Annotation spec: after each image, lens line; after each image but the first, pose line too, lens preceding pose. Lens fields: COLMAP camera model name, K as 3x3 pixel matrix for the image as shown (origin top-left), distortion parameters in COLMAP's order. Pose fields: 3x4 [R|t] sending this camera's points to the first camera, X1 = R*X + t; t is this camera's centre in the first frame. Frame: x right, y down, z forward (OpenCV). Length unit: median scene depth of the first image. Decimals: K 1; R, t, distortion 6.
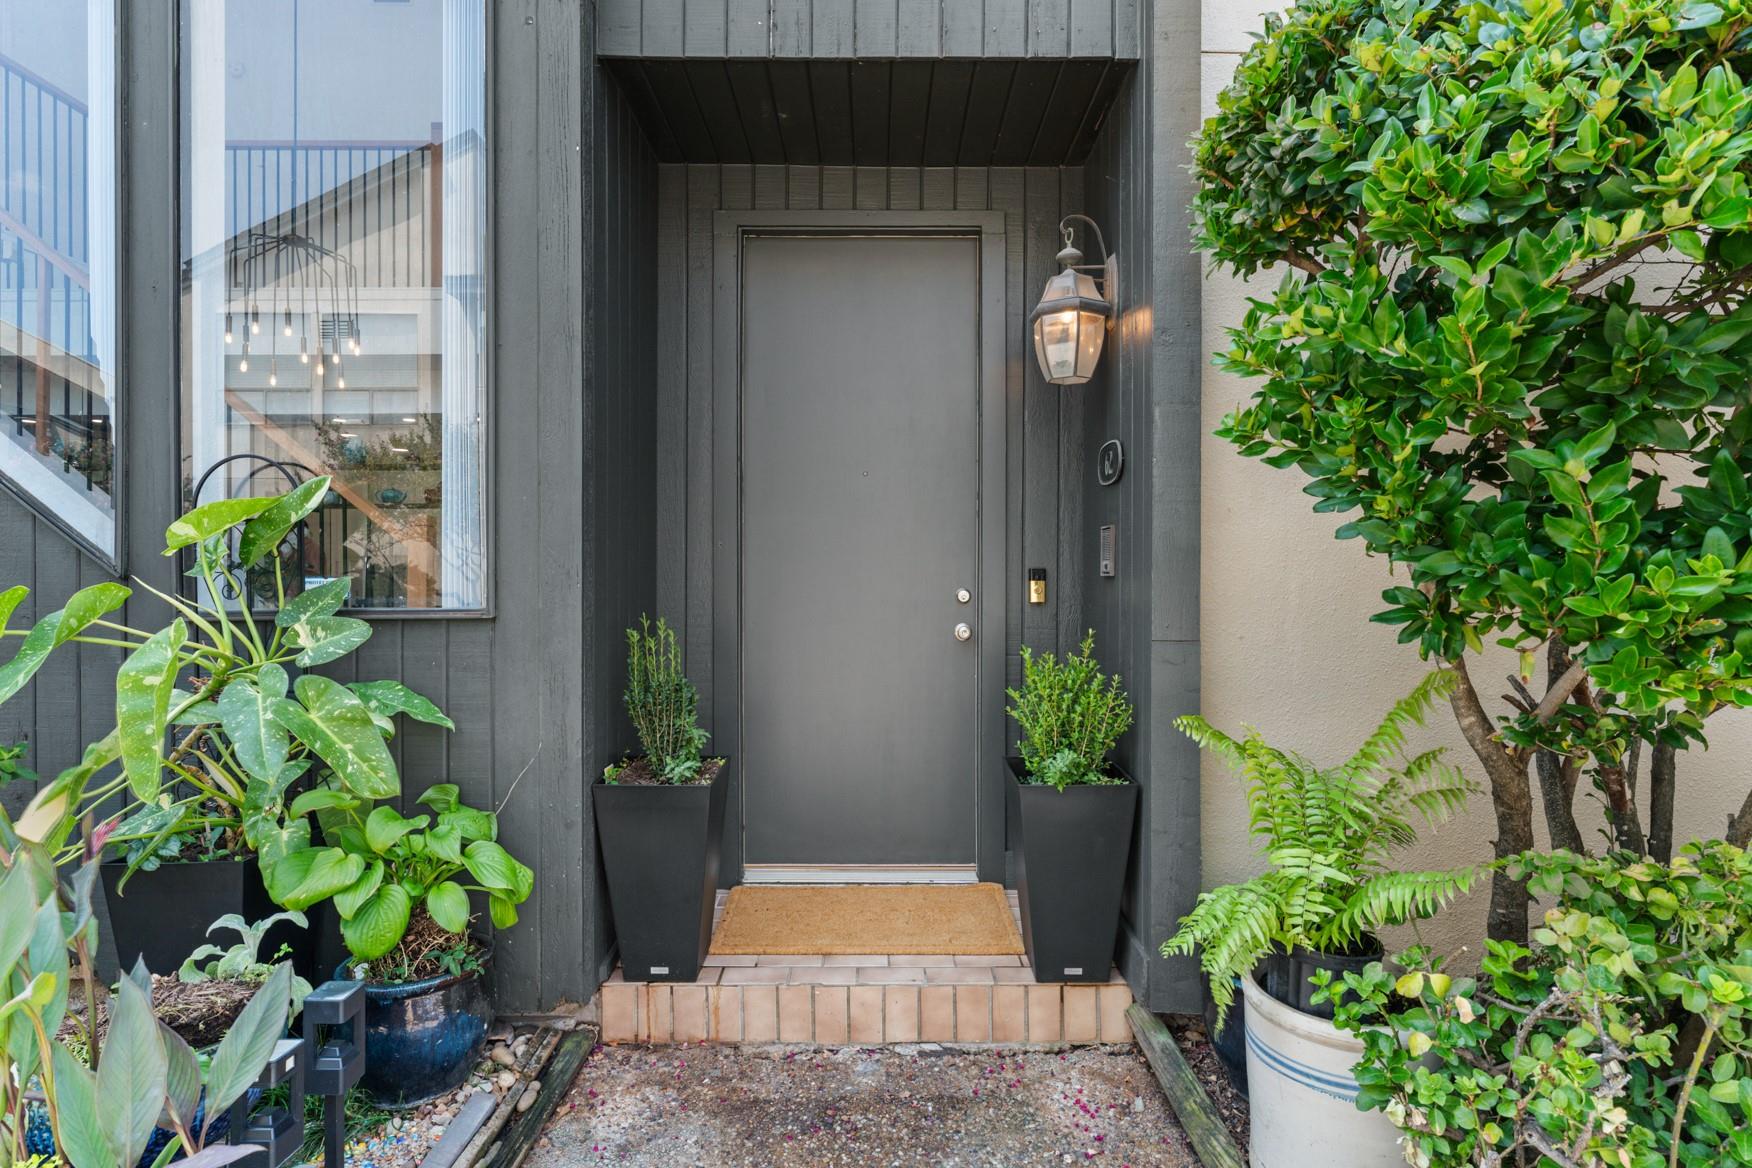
lens RADIAL K [[870.3, 0, 874.8], [0, 870.3, 586.1], [0, 0, 1]] dist [0.002329, 0.000108]
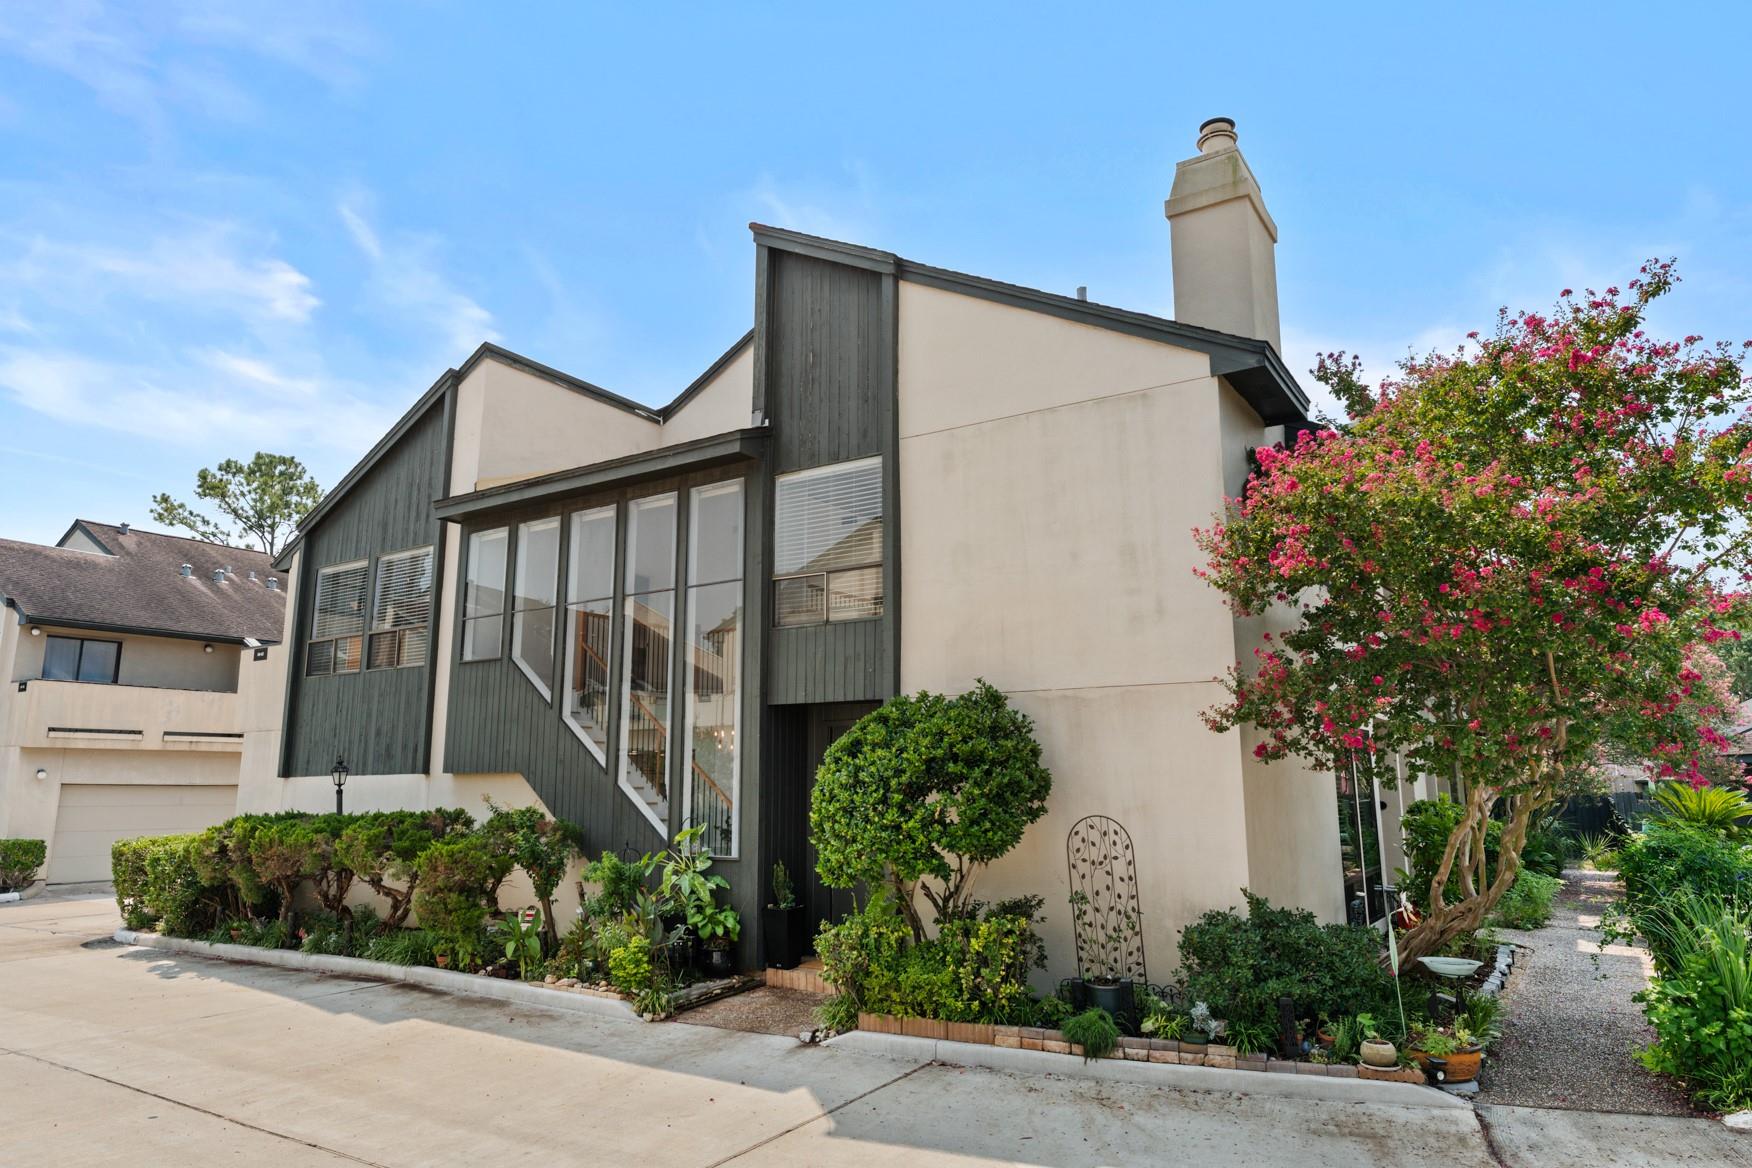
lens RADIAL K [[1060.2, 0, 878.4], [0, 1060.2, 583.0], [0, 0, 1]] dist [0.001638, 0.000037]
pose [[0.845863, -0.107890, -0.522375, 2.966120], [0.003550, 0.980447, -0.196751, -0.267228], [0.533388, 0.164569, 0.829707, -3.076340]]
